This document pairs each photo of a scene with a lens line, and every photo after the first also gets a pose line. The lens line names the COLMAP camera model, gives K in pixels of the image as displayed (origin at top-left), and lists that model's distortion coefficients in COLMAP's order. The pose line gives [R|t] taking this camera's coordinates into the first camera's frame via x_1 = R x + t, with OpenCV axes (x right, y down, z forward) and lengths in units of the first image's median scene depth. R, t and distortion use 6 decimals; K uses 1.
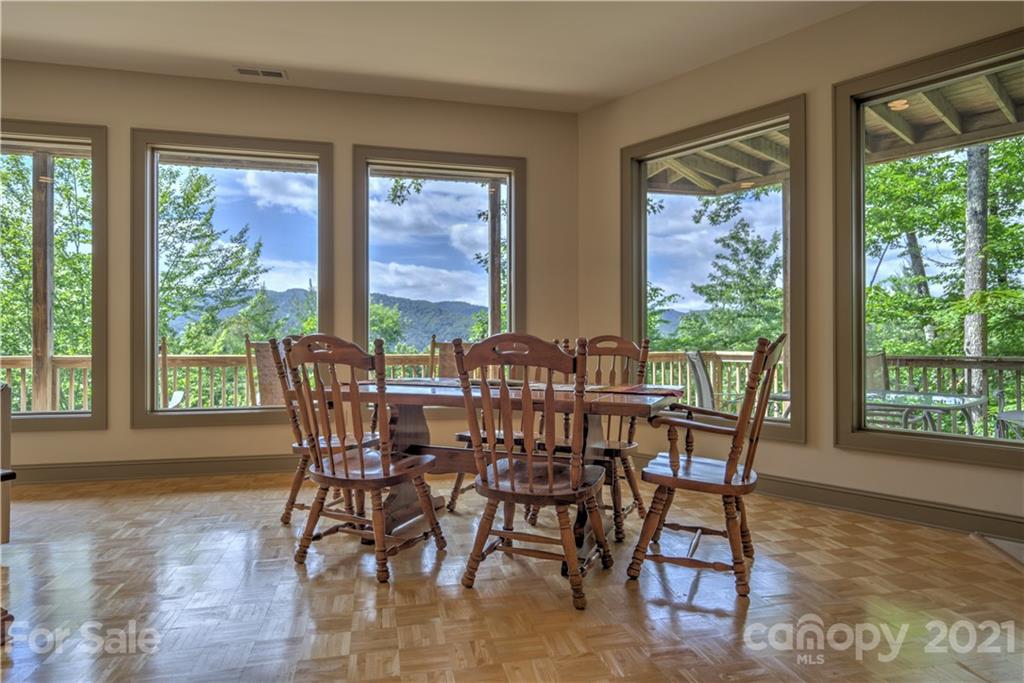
lens RADIAL K [[584.8, 0, 512.0], [0, 584.8, 341.5], [0, 0, 1]] dist [0.001567, 0.000169]
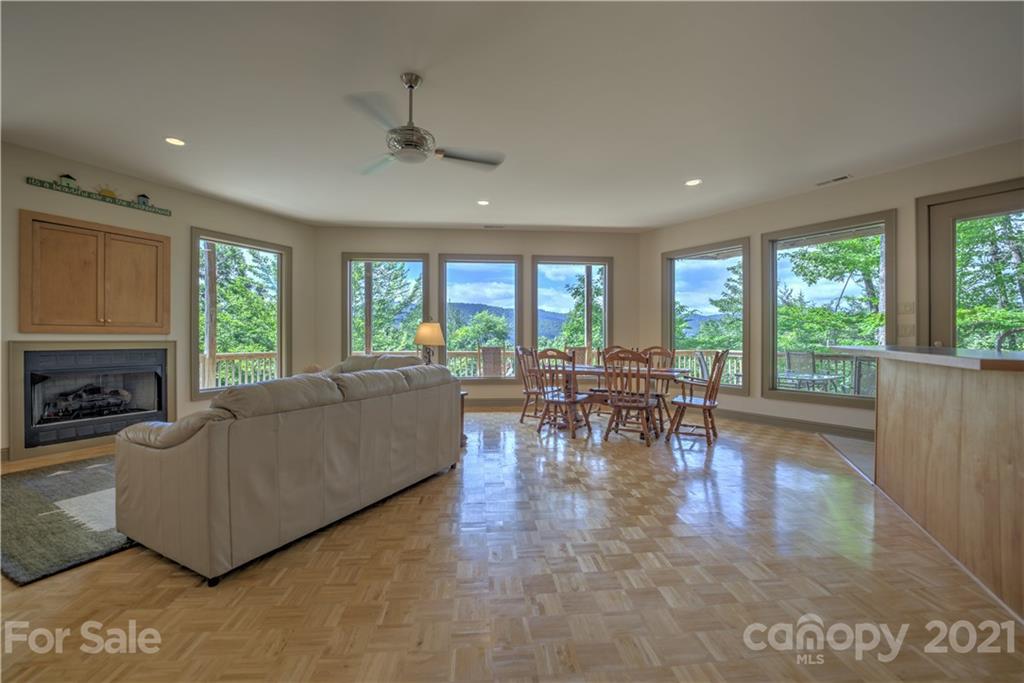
lens RADIAL K [[418.7, 0, 509.6], [0, 418.7, 340.7], [0, 0, 1]] dist [-0.026207, 0.000022]
pose [[0.987951, 0.000660, -0.154766, -0.153251], [0.000634, 0.999965, 0.008312, -0.048619], [0.154766, -0.008310, 0.987916, -0.711853]]
